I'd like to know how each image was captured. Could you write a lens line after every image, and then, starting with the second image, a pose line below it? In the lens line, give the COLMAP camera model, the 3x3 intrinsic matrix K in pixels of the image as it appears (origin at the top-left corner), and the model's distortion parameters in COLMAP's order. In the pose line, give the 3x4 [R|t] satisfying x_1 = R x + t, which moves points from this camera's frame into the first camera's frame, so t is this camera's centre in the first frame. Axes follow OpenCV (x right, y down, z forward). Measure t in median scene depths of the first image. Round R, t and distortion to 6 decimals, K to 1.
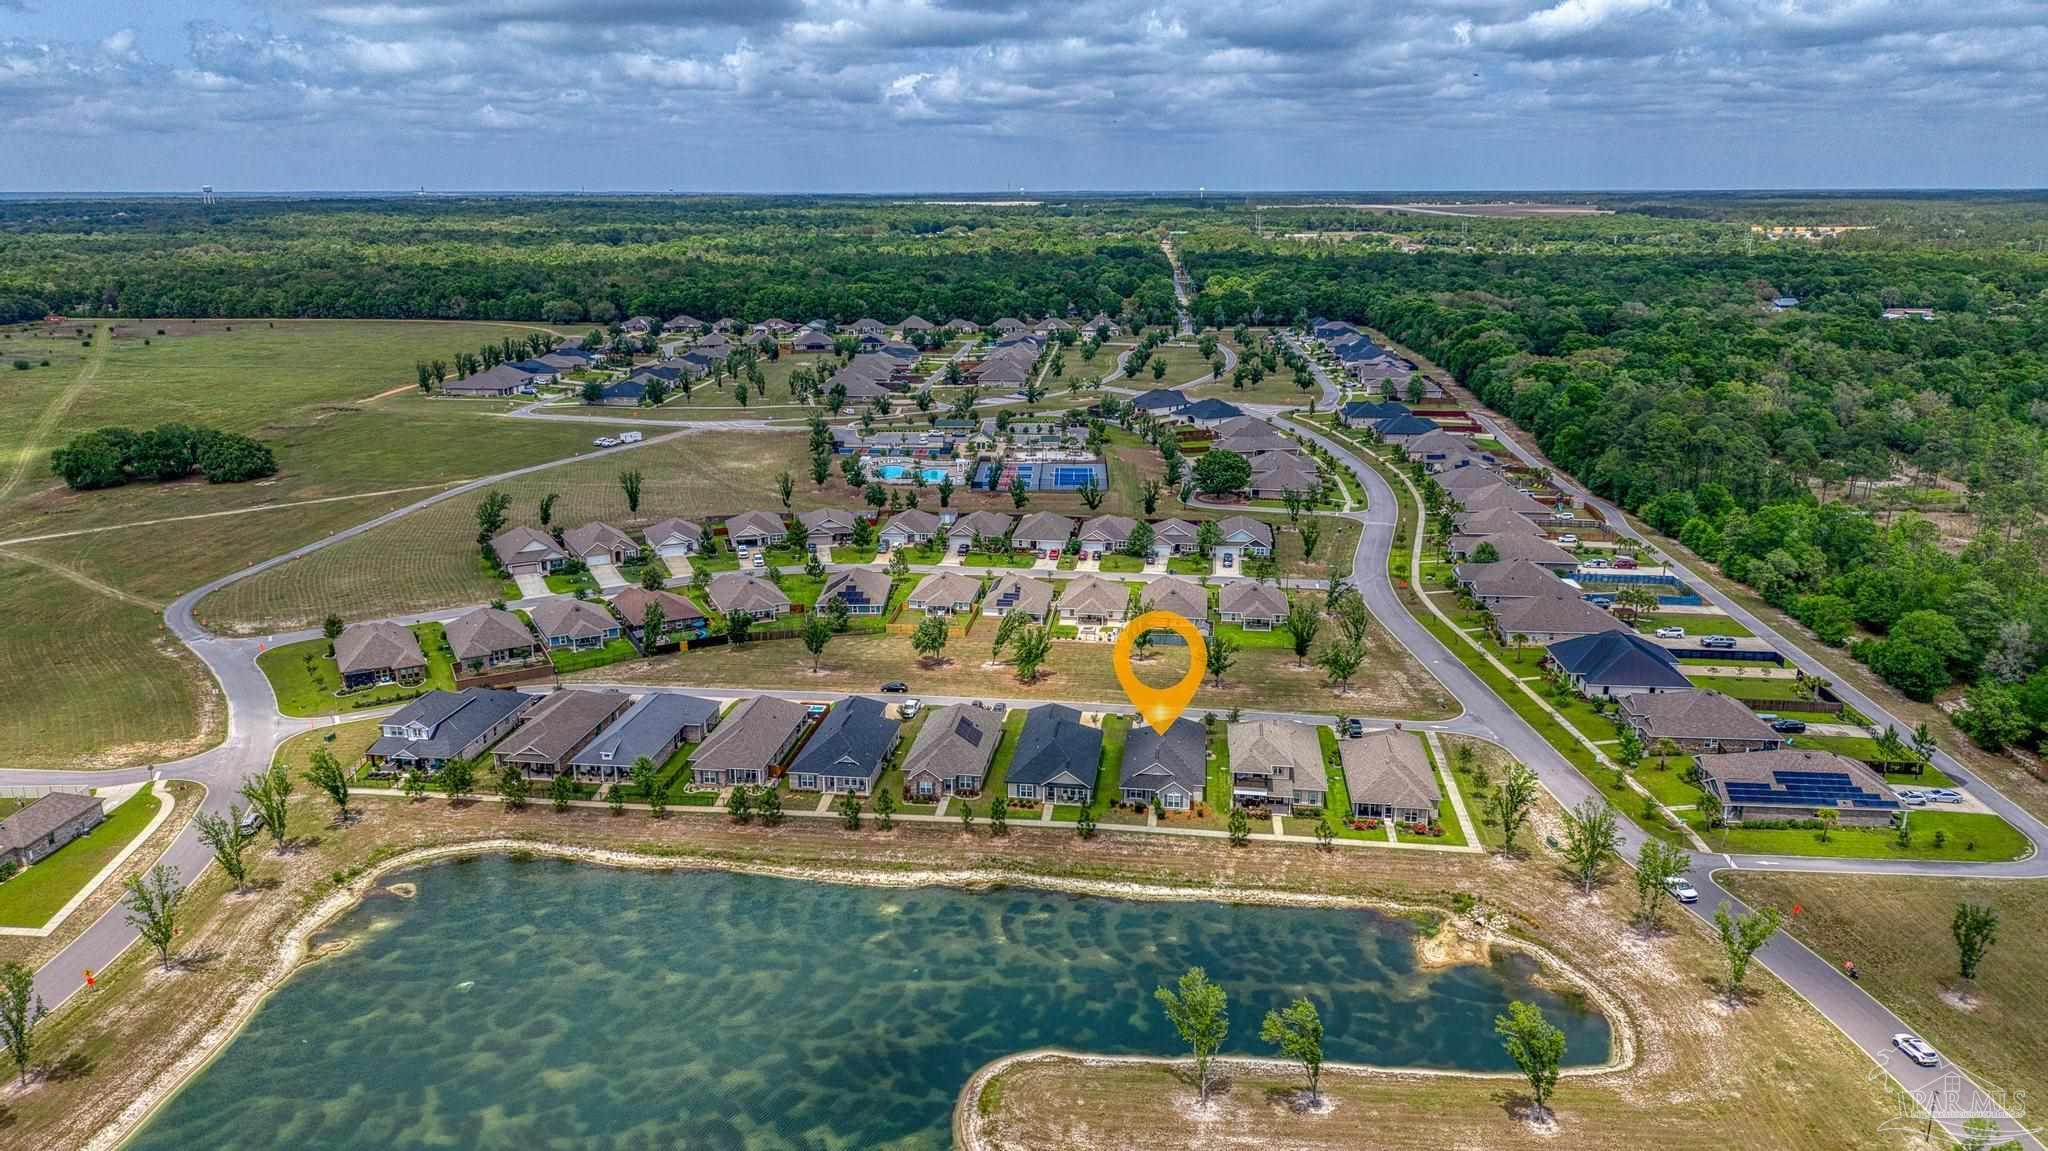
lens RADIAL K [[1368.6, 0, 1024.3], [0, 1368.6, 575.7], [0, 0, 1]] dist [0.017307, -0.005137]
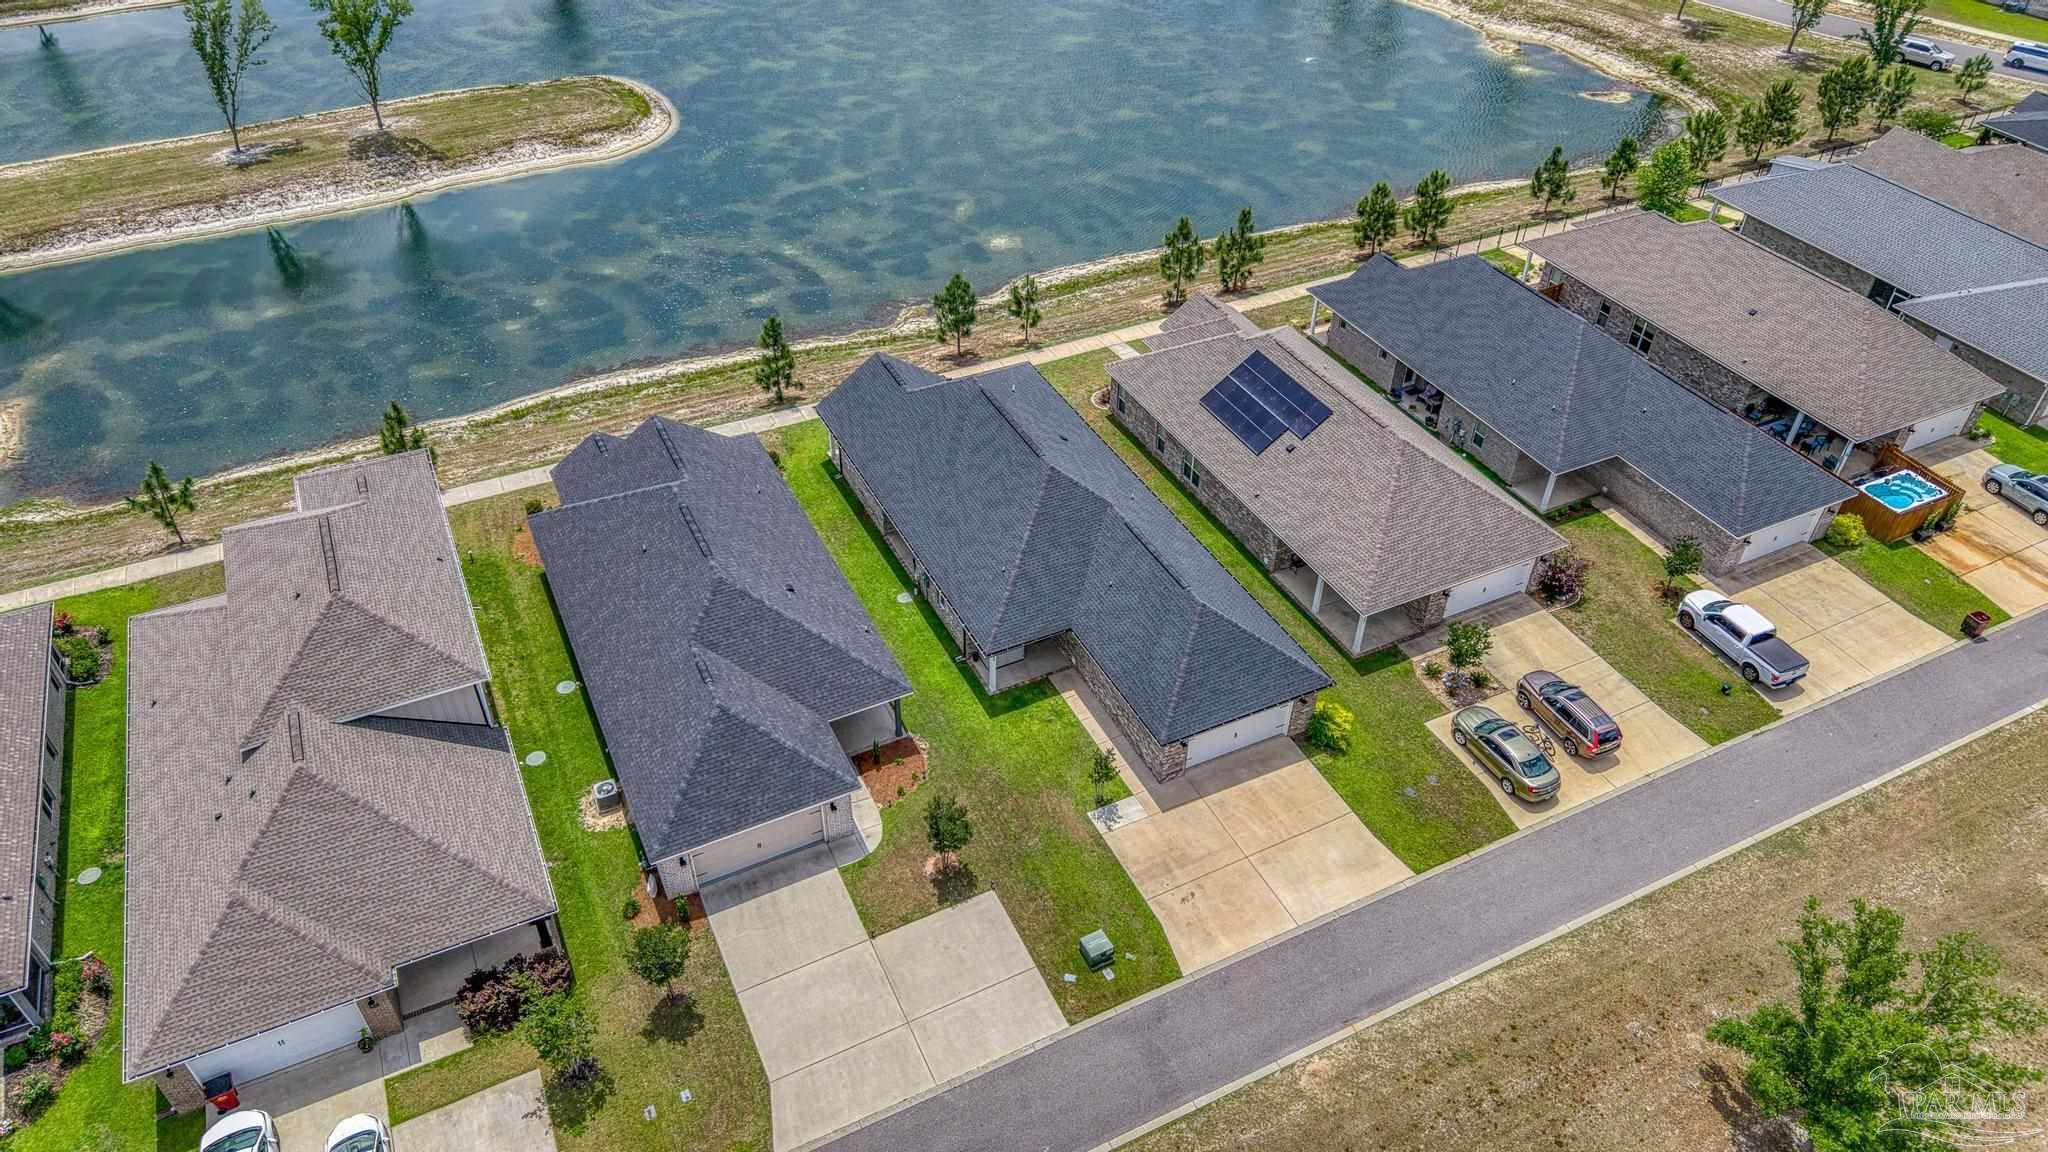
lens RADIAL K [[1368.6, 0, 1021.3], [0, 1368.6, 577.1], [0, 0, 1]] dist [0.017307, -0.005137]
pose [[-0.837350, 0.345502, -0.423643, 0.209397], [-0.147286, 0.603715, 0.783476, -0.146727], [0.526452, 0.718441, -0.454633, 1.444003]]
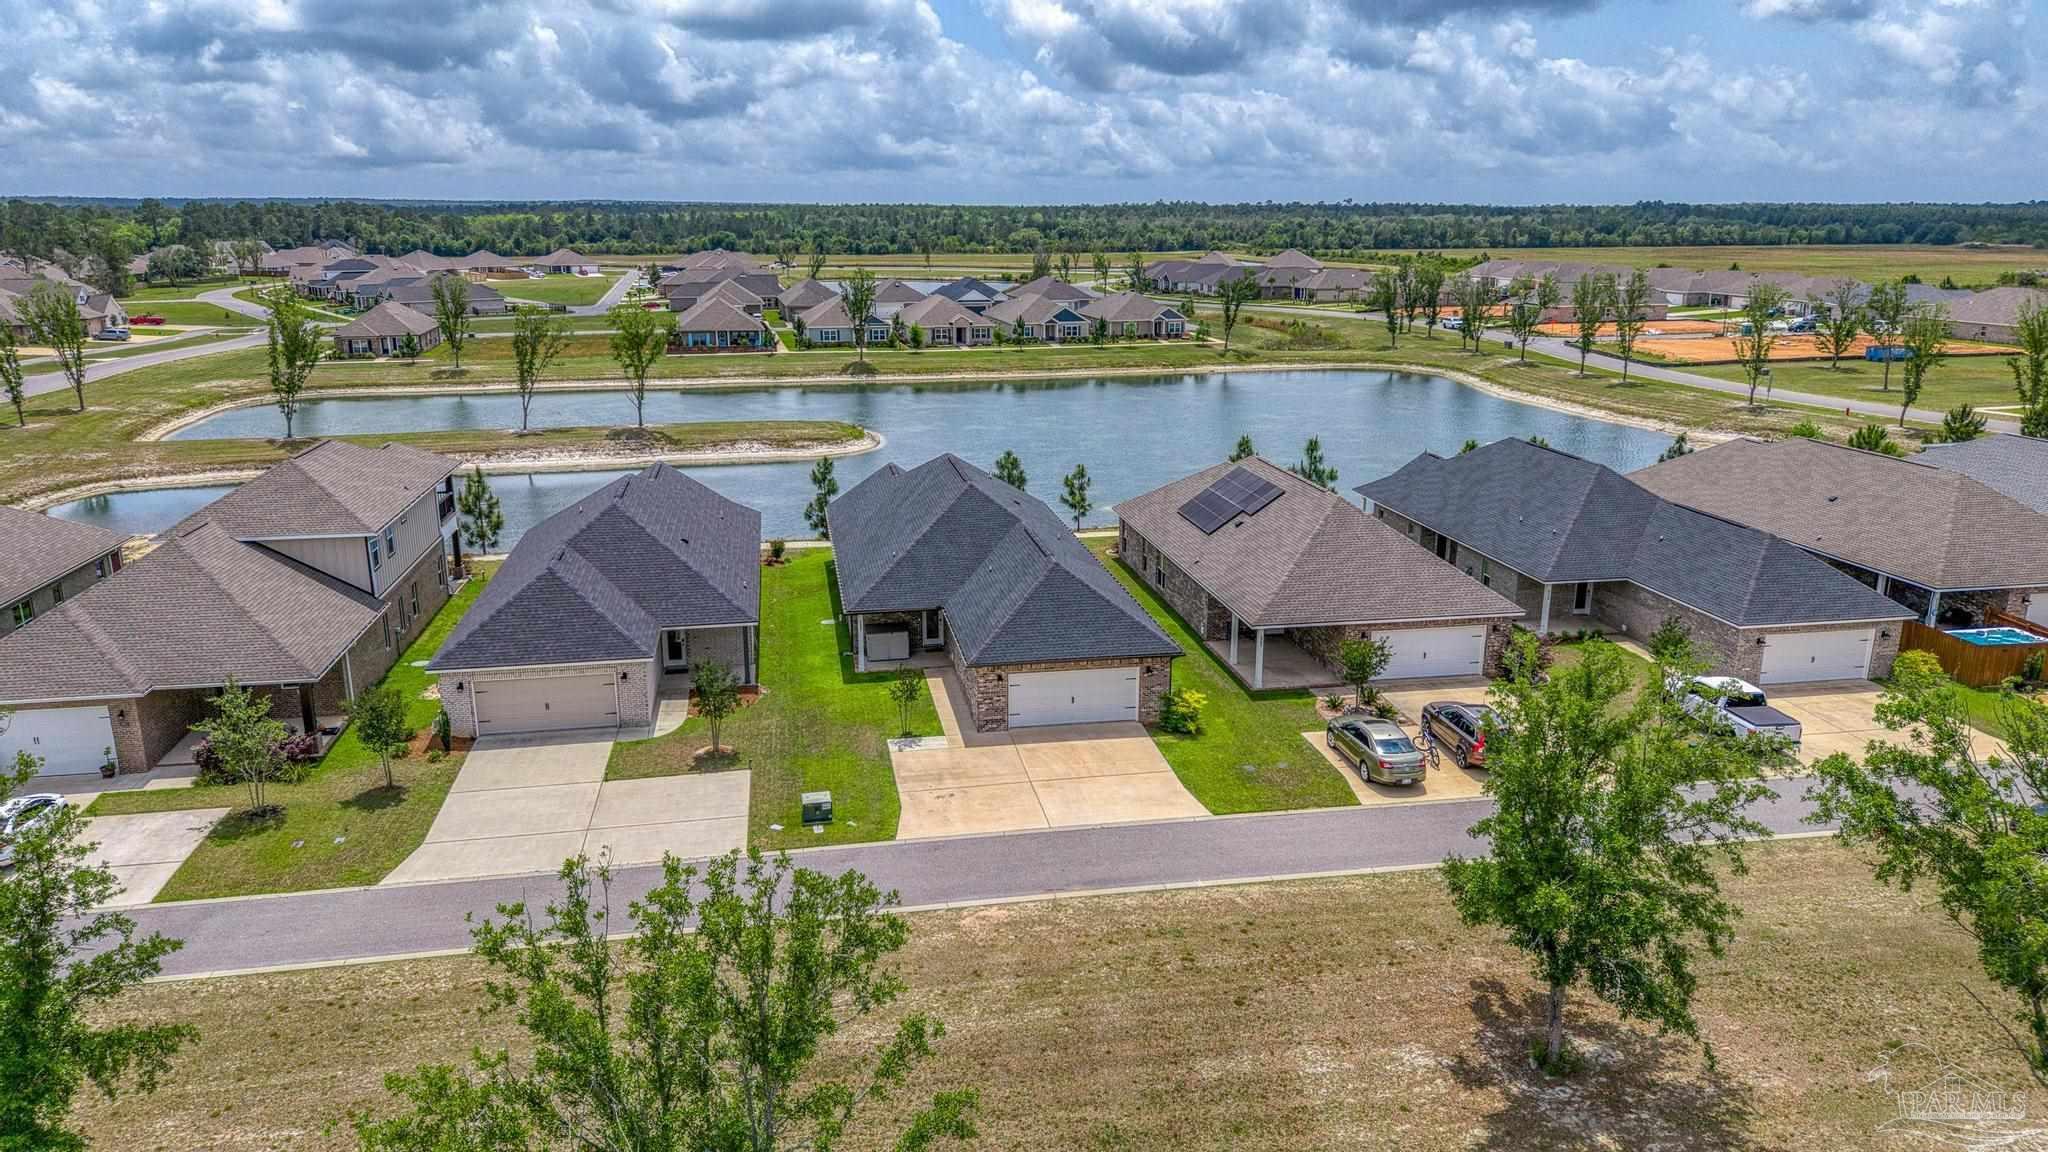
lens RADIAL K [[1368.6, 0, 1023.8], [0, 1368.6, 578.3], [0, 0, 1]] dist [0.017307, -0.005137]
pose [[-0.955012, 0.090426, -0.282446, 0.122232], [-0.064884, 0.865602, 0.496511, -0.032067], [0.289383, 0.492500, -0.820793, 1.601939]]
